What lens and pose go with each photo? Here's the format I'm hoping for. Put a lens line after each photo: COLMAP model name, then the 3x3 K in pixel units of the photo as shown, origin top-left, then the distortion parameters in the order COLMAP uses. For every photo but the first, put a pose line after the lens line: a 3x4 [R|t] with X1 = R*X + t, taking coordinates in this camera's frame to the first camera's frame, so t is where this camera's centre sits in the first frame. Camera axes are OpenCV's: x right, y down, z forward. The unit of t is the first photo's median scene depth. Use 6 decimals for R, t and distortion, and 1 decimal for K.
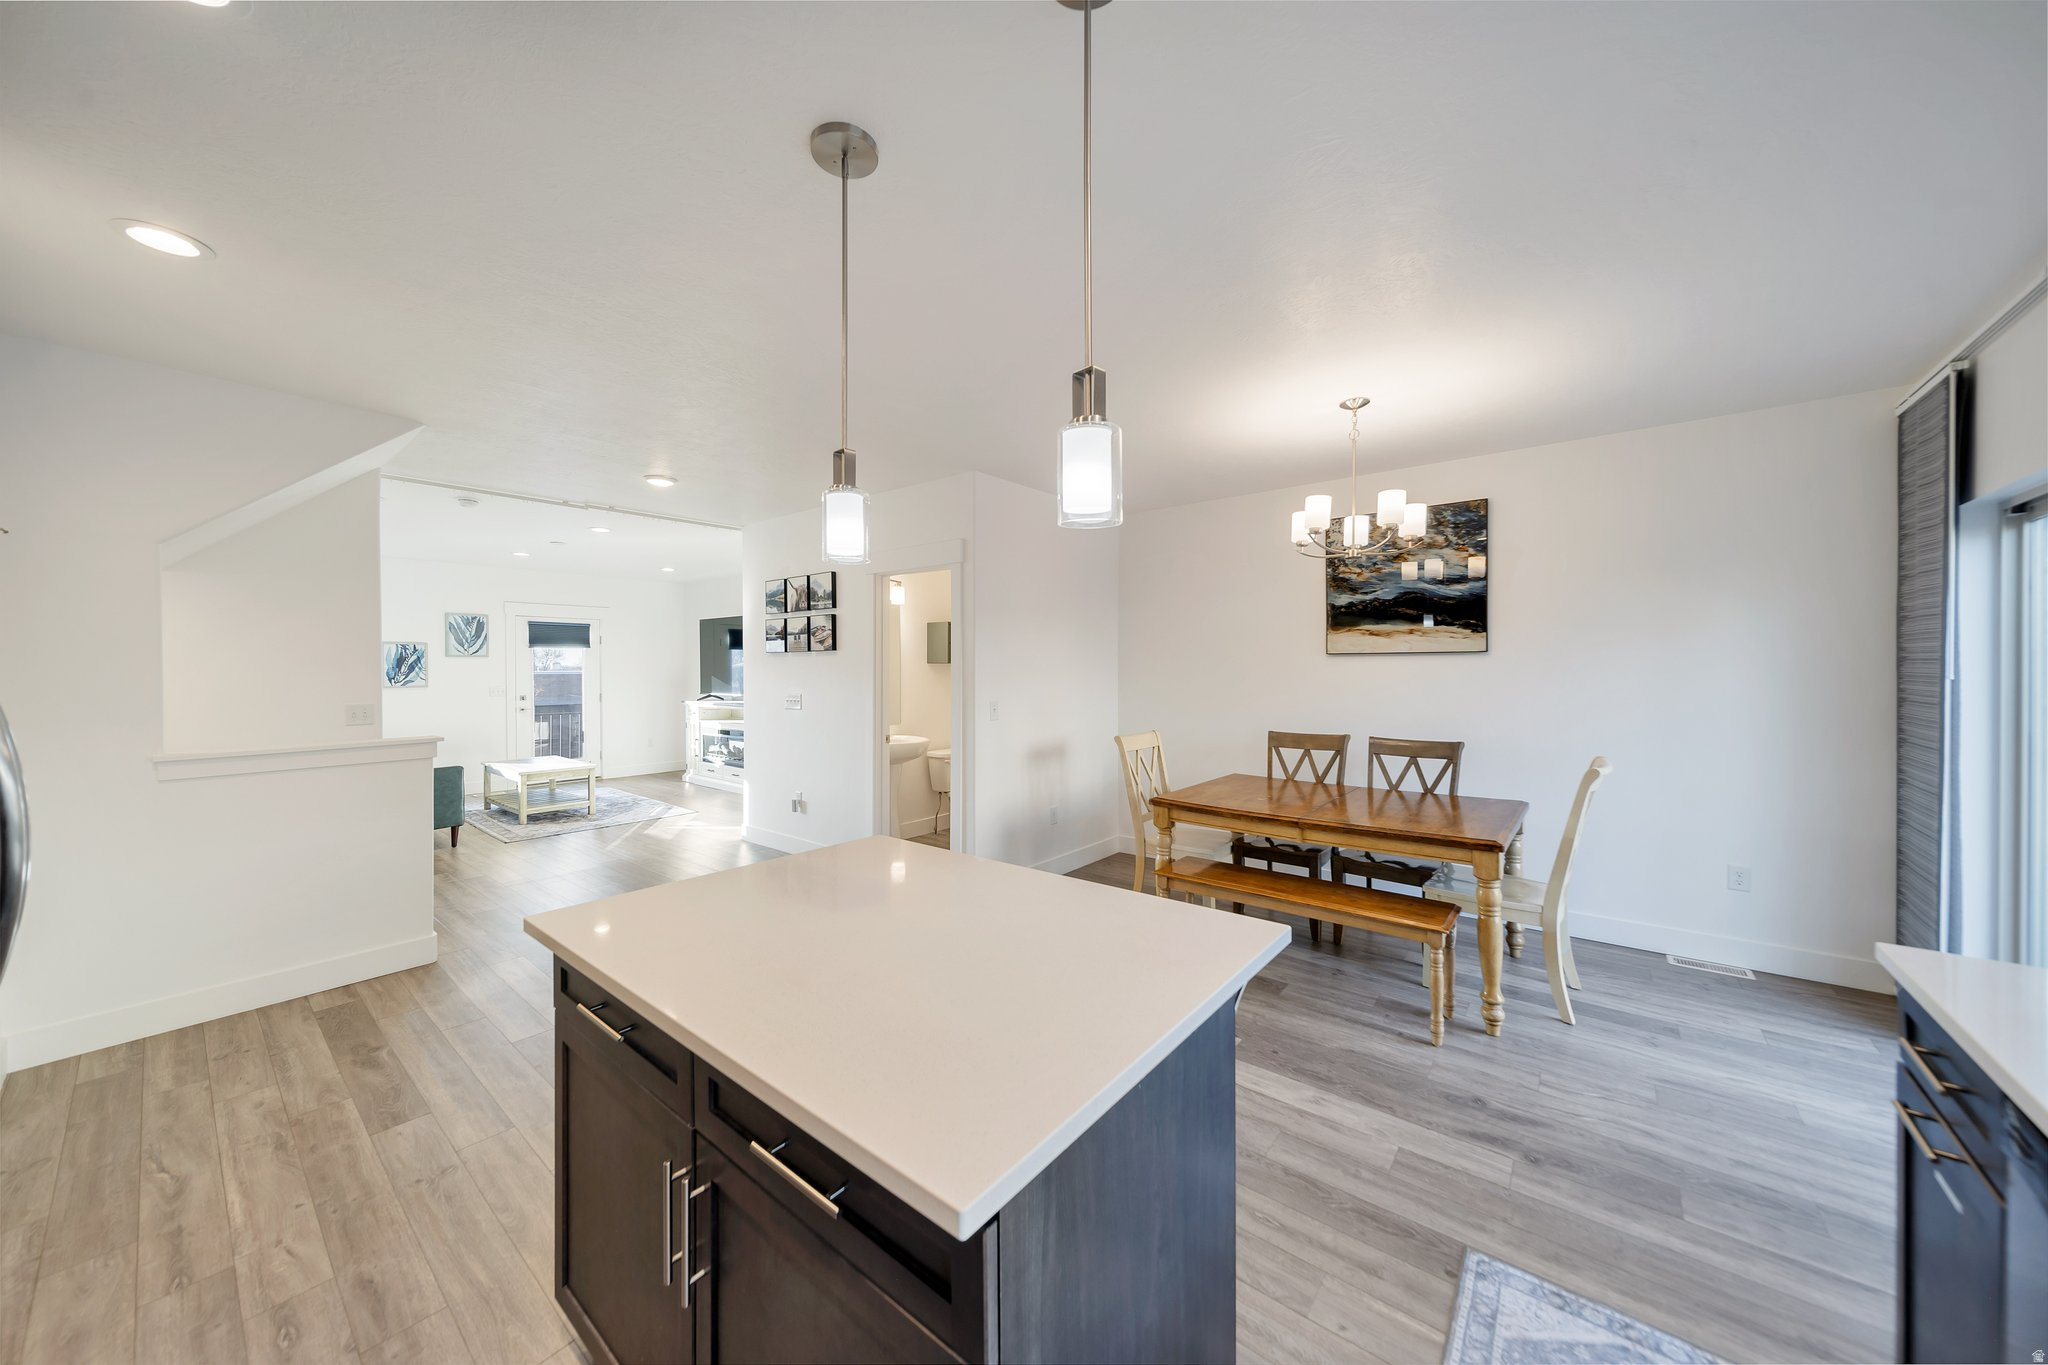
lens RADIAL K [[716.2, 0, 1031.7], [0, 716.2, 677.0], [0, 0, 1]] dist [-0.000460, -0.000090]
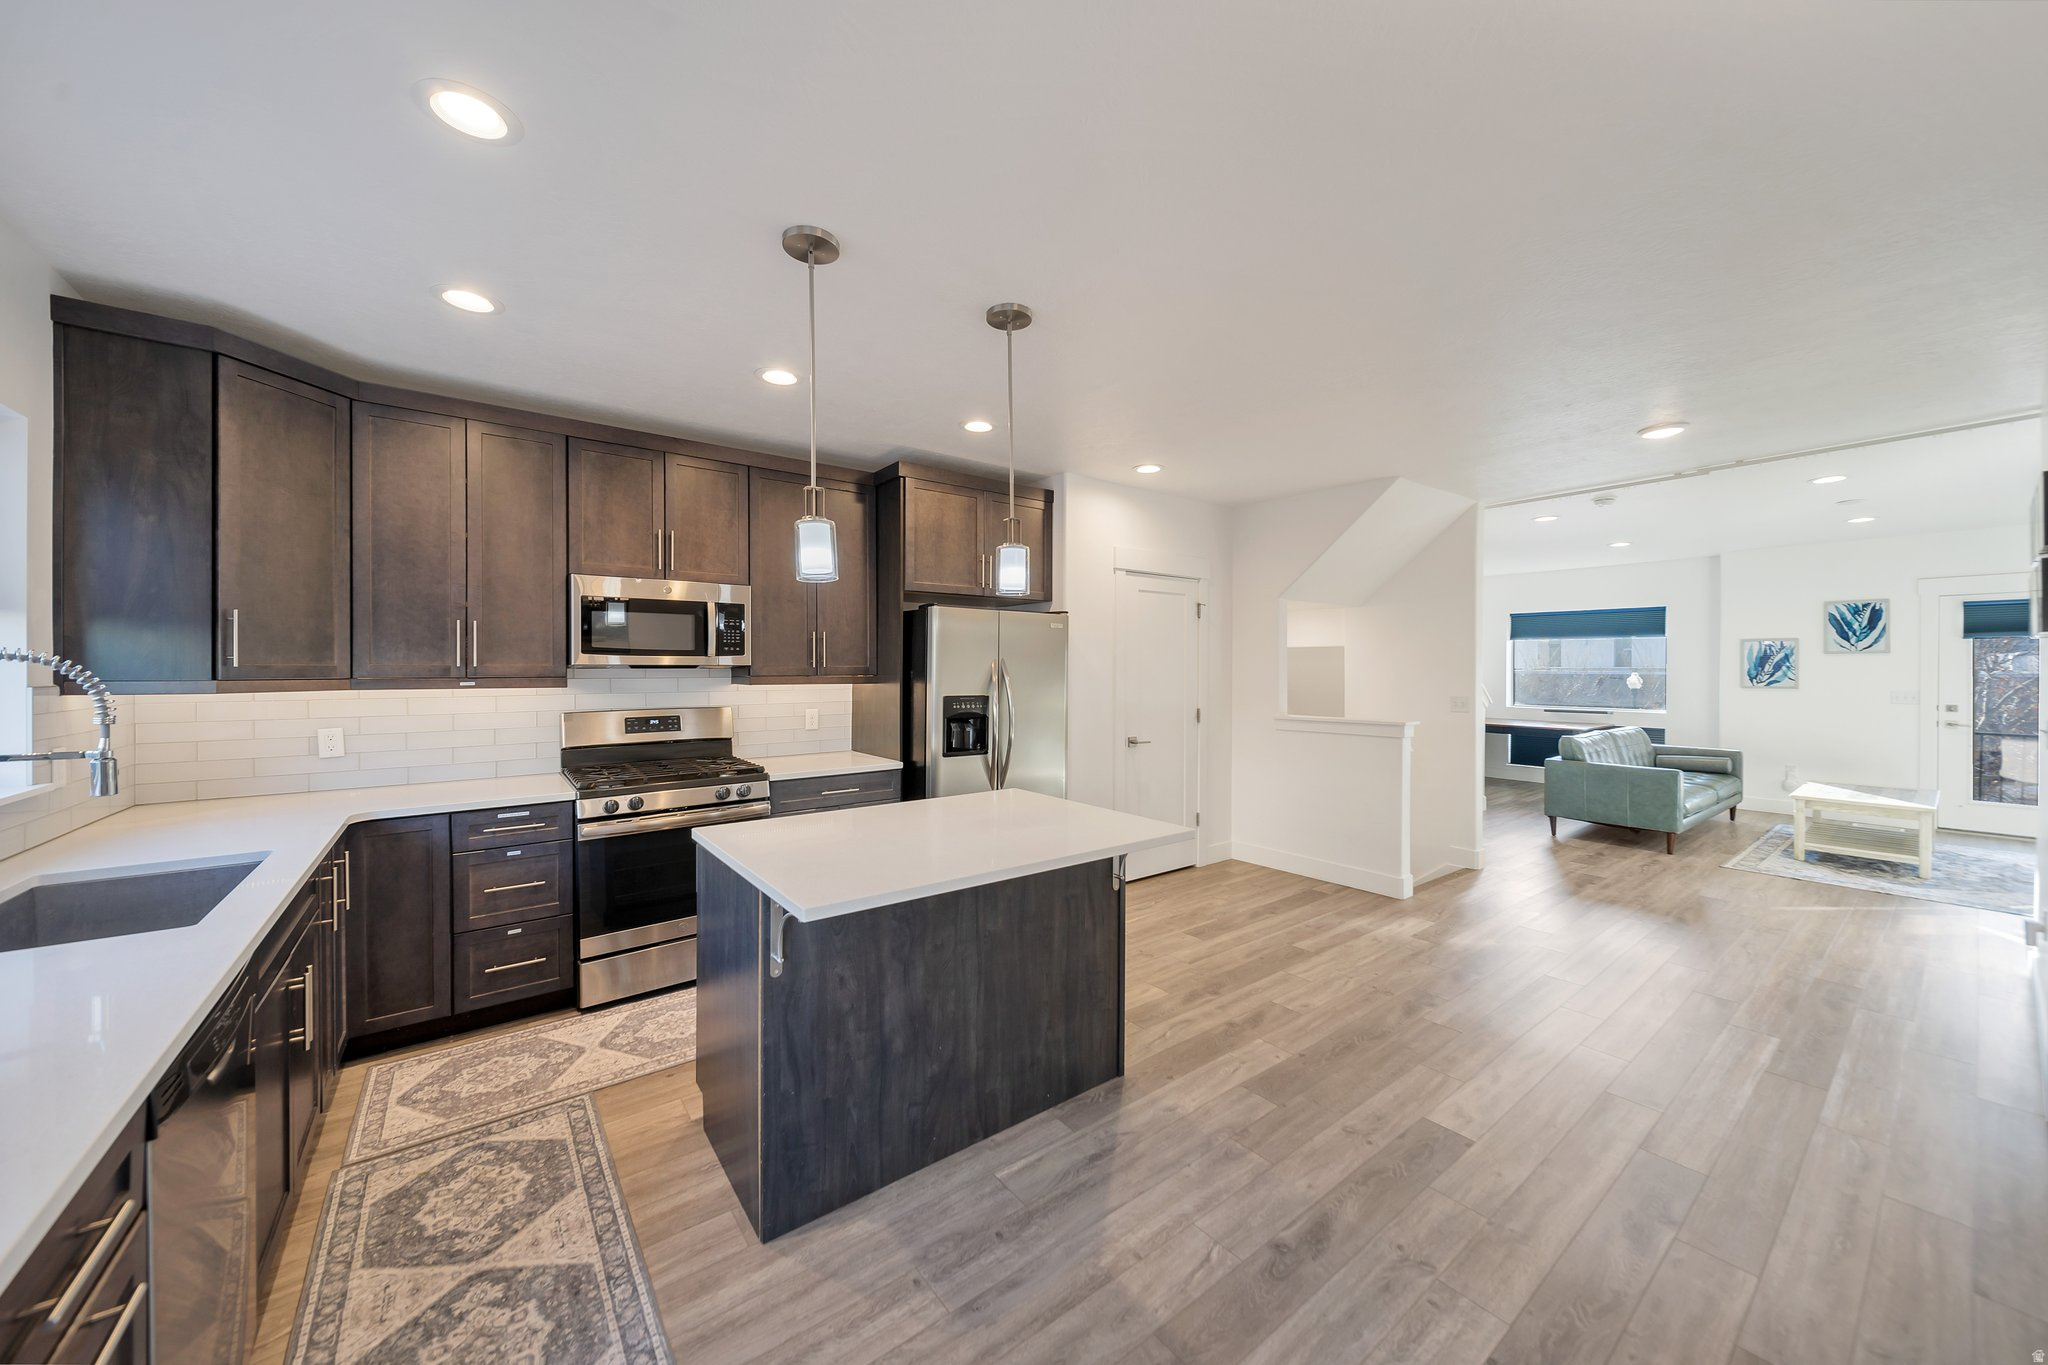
lens RADIAL K [[716.2, 0, 1035.2], [0, 716.2, 674.5], [0, 0, 1]] dist [-0.000460, -0.000090]
pose [[-0.214197, 0.006574, -0.976768, 0.438213], [-0.012464, 0.999878, 0.009462, 0.000273], [0.976711, 0.014201, -0.214088, 0.519595]]
